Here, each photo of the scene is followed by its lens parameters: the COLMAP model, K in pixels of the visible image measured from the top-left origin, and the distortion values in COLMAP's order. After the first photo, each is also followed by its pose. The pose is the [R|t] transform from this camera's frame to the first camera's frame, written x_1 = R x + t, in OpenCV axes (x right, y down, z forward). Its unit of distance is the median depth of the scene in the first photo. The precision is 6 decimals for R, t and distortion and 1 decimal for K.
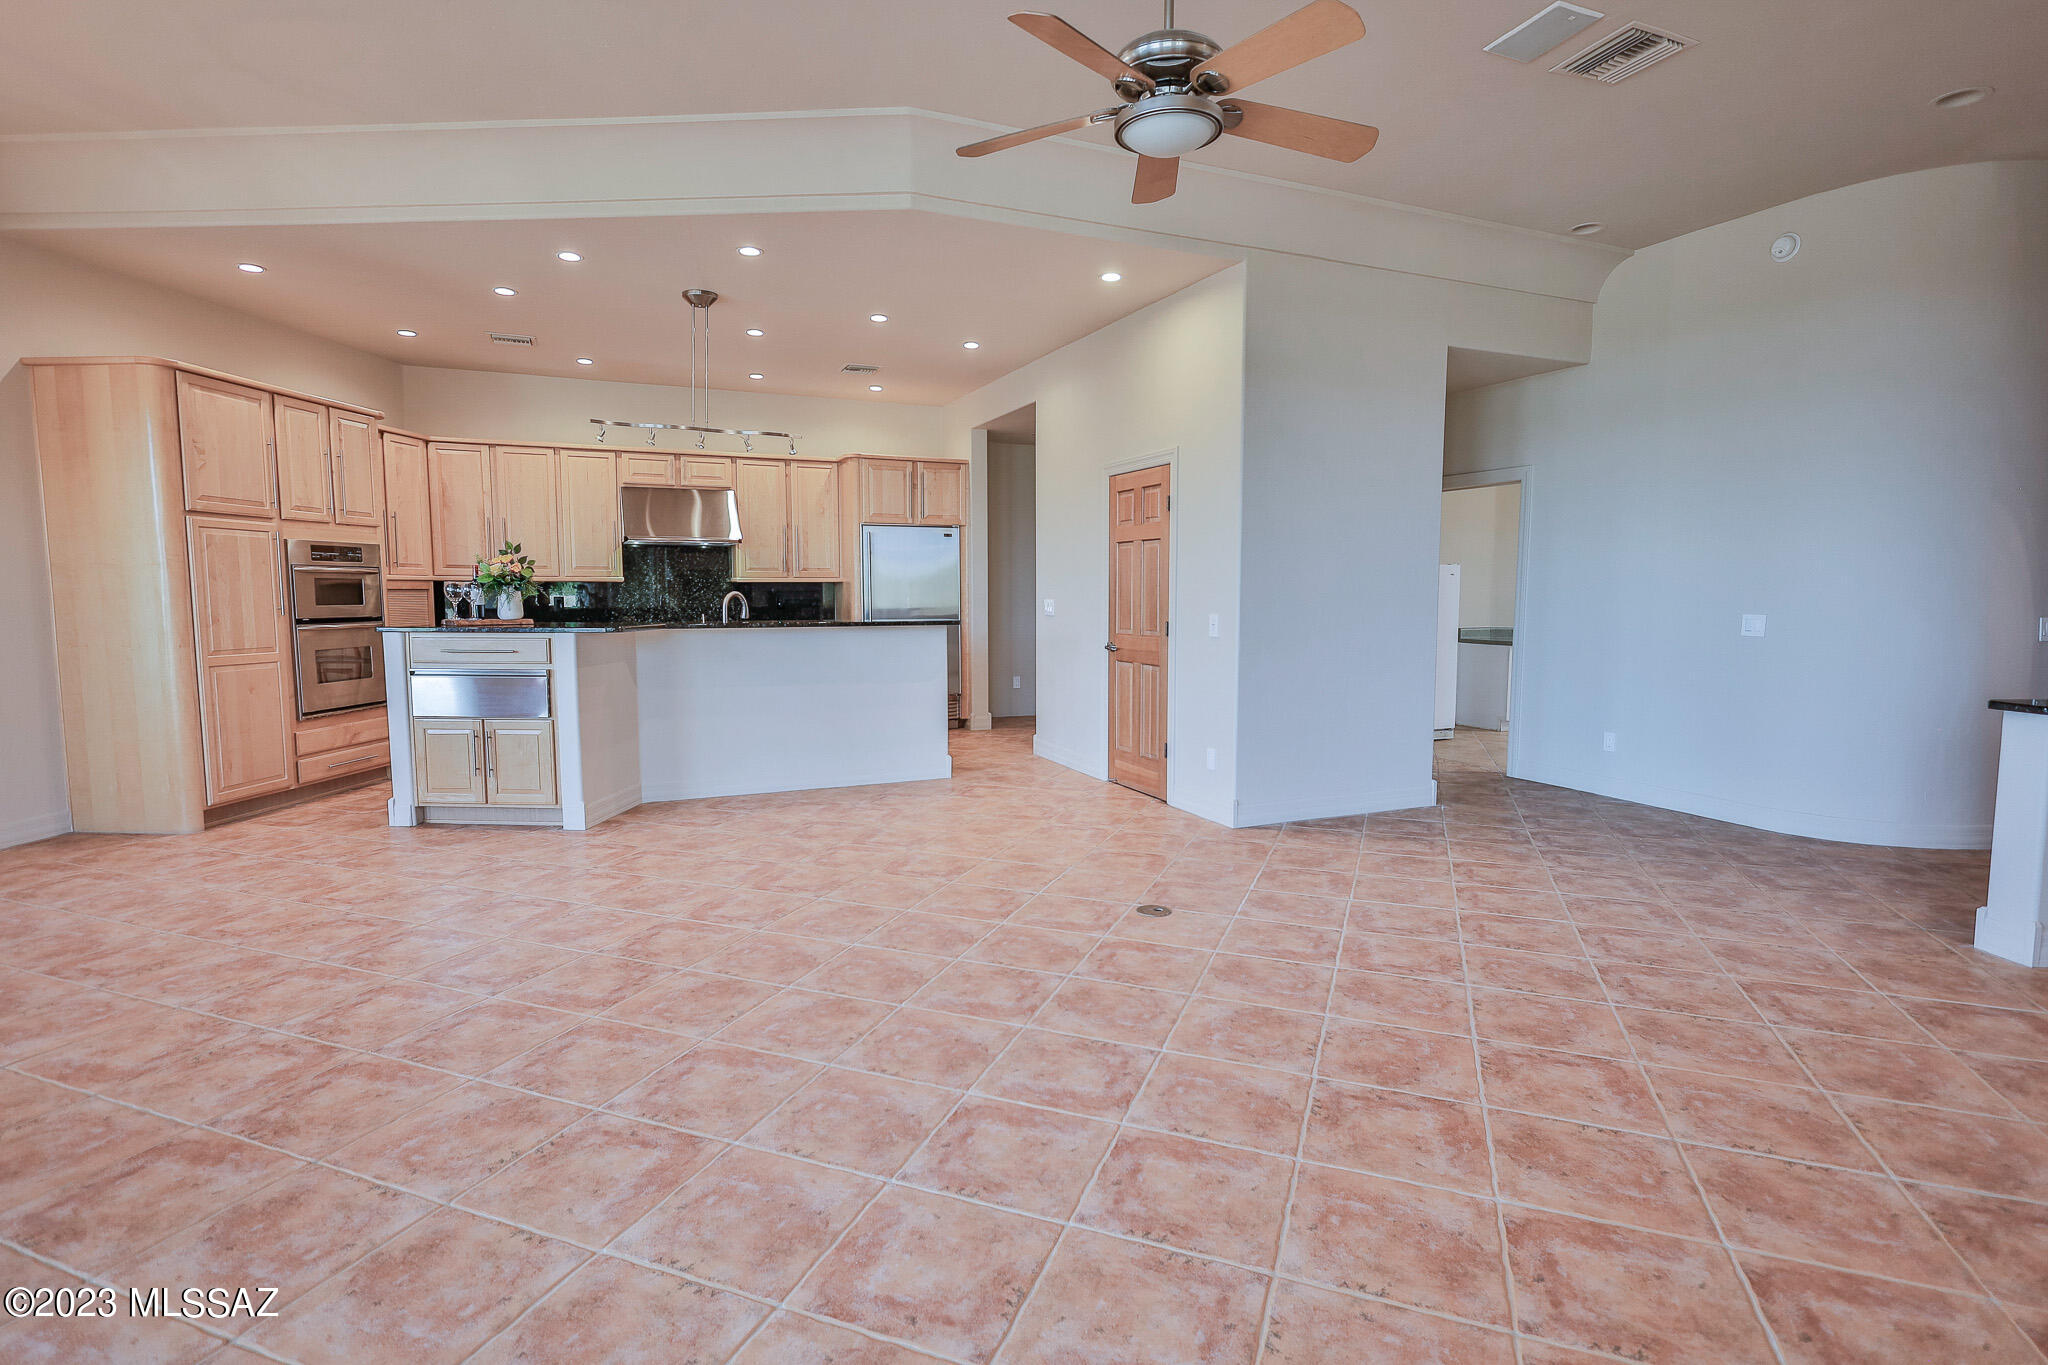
lens RADIAL K [[1001.2, 0, 1023.9], [0, 1001.2, 681.7], [0, 0, 1]] dist [0.000675, 0.000609]
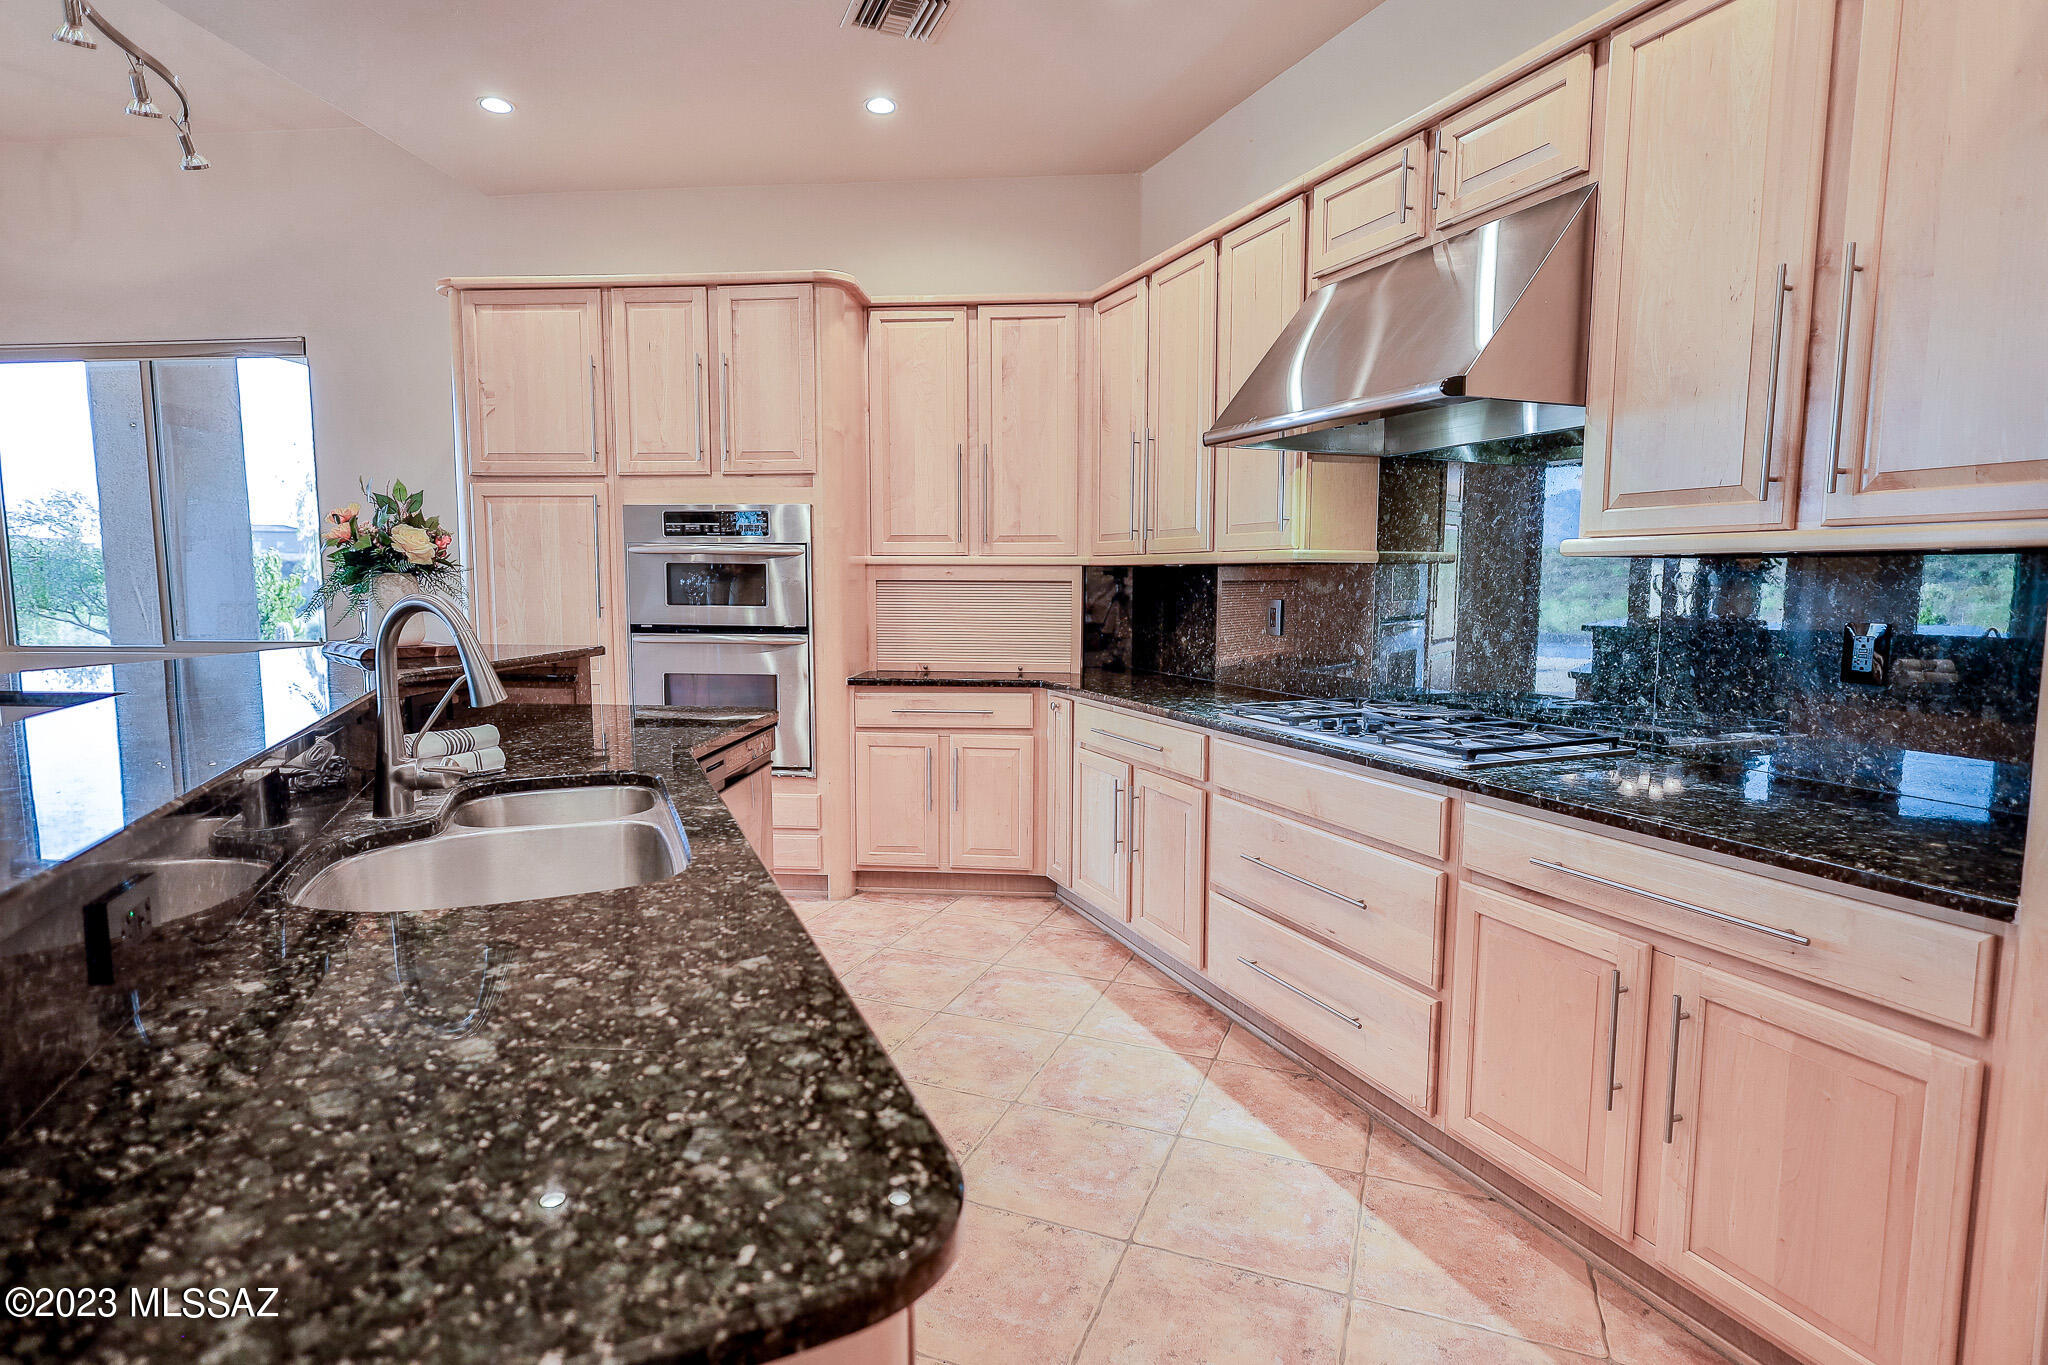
lens RADIAL K [[1001.2, 0, 1023.9], [0, 1001.2, 681.7], [0, 0, 1]] dist [0.000675, 0.000609]
pose [[-0.006716, 0.100470, -0.994917, -0.057258], [-0.094122, 0.990459, 0.100655, -0.121957], [0.995538, 0.094319, 0.002804, 1.317977]]
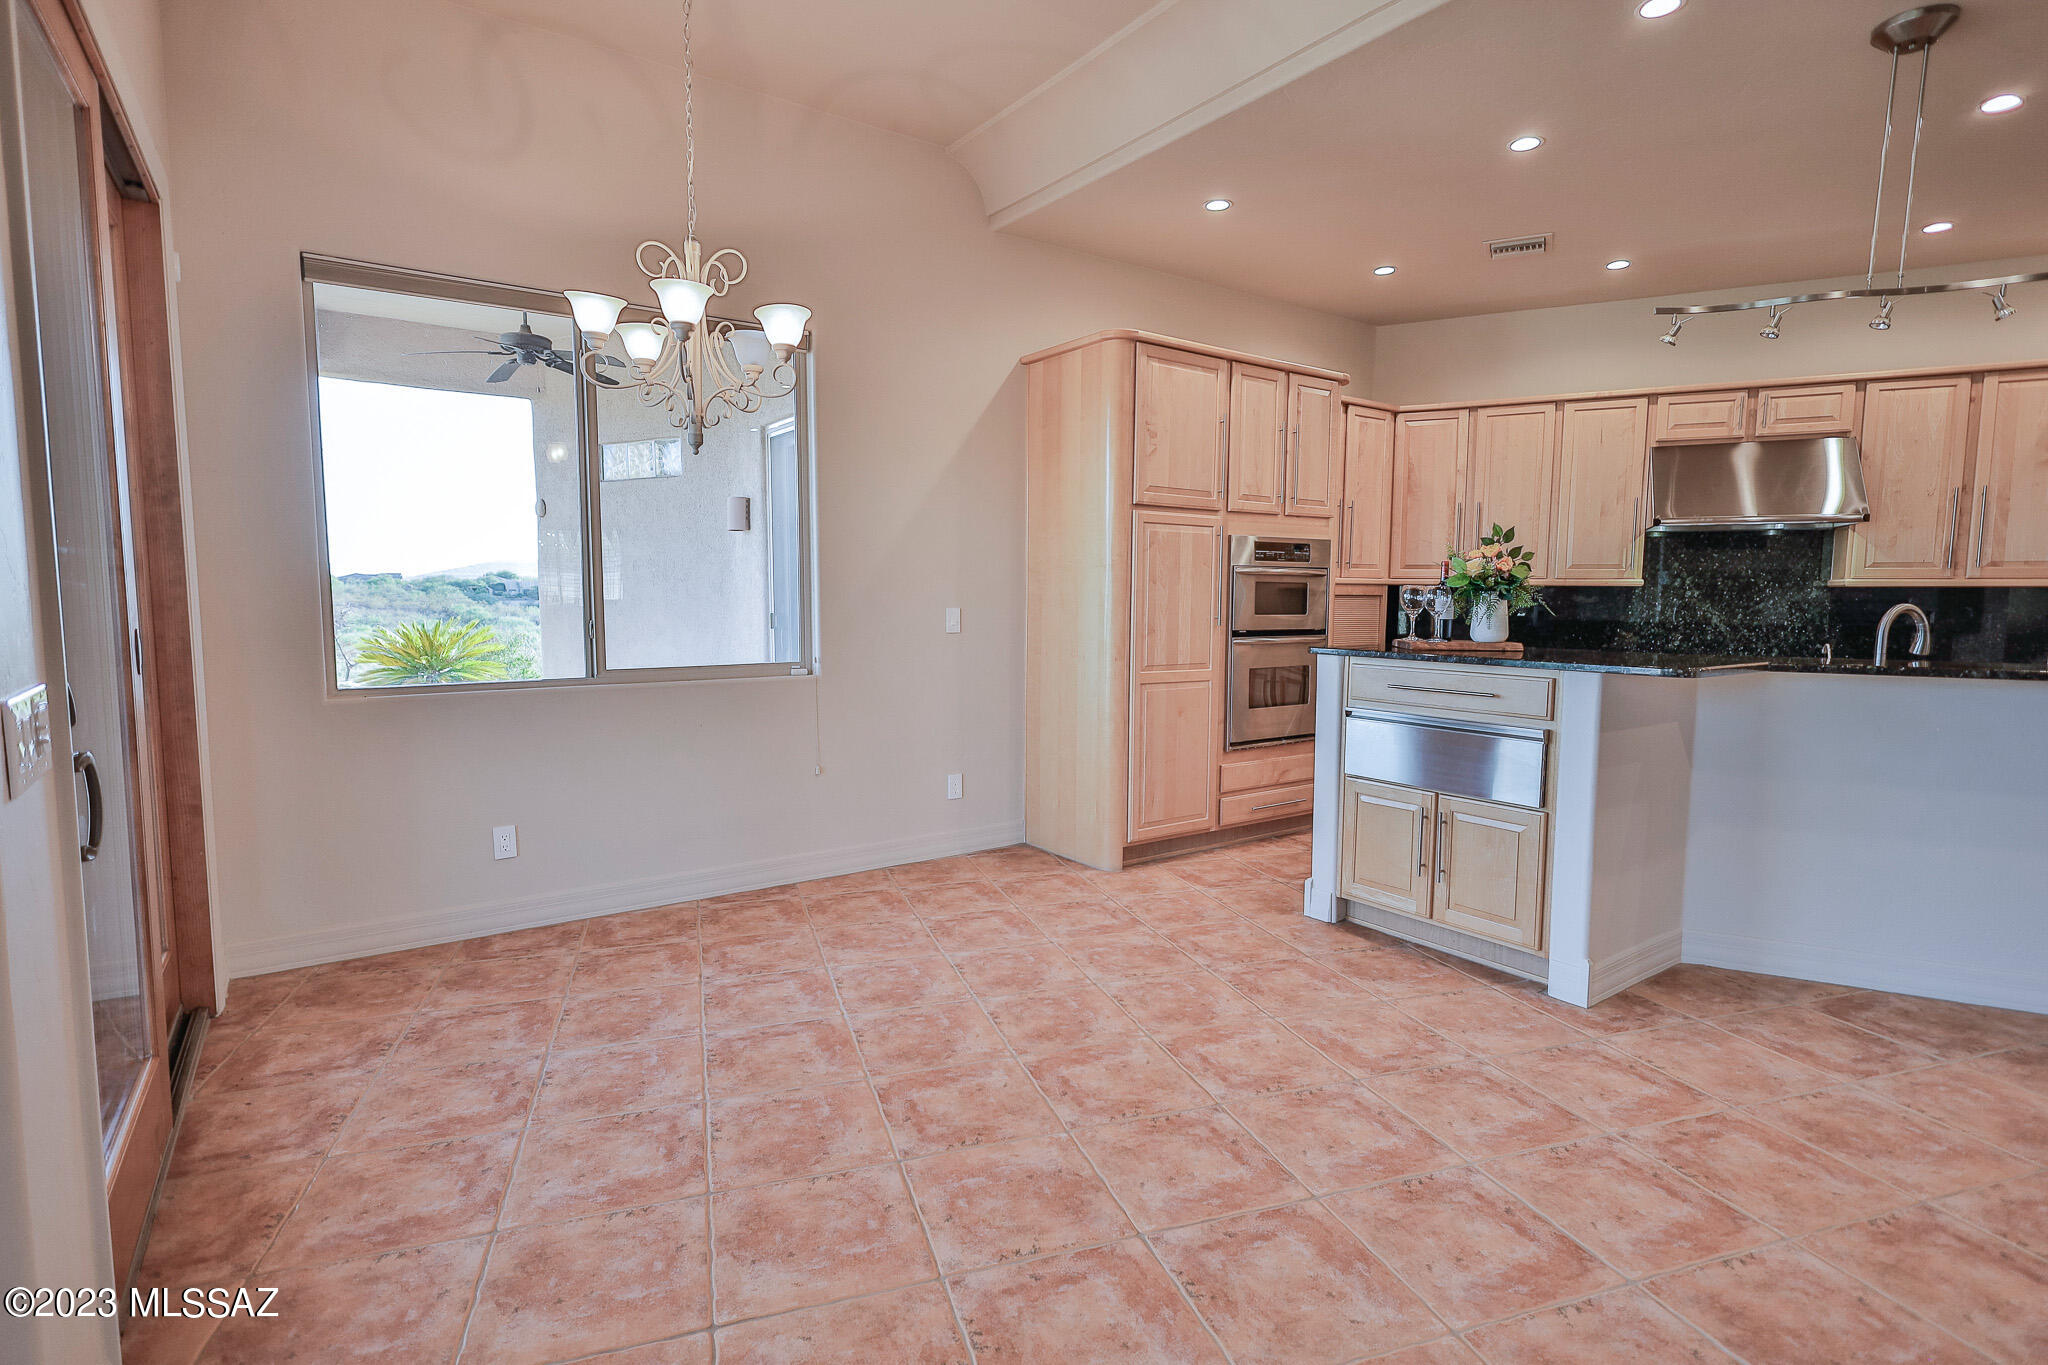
lens RADIAL K [[1001.2, 0, 1023.9], [0, 1001.2, 681.7], [0, 0, 1]] dist [0.000675, 0.000609]
pose [[0.638060, 0.072748, -0.766543, -0.202586], [-0.076841, 0.996573, 0.030617, -0.033542], [0.766143, 0.039366, 0.641463, 0.346302]]
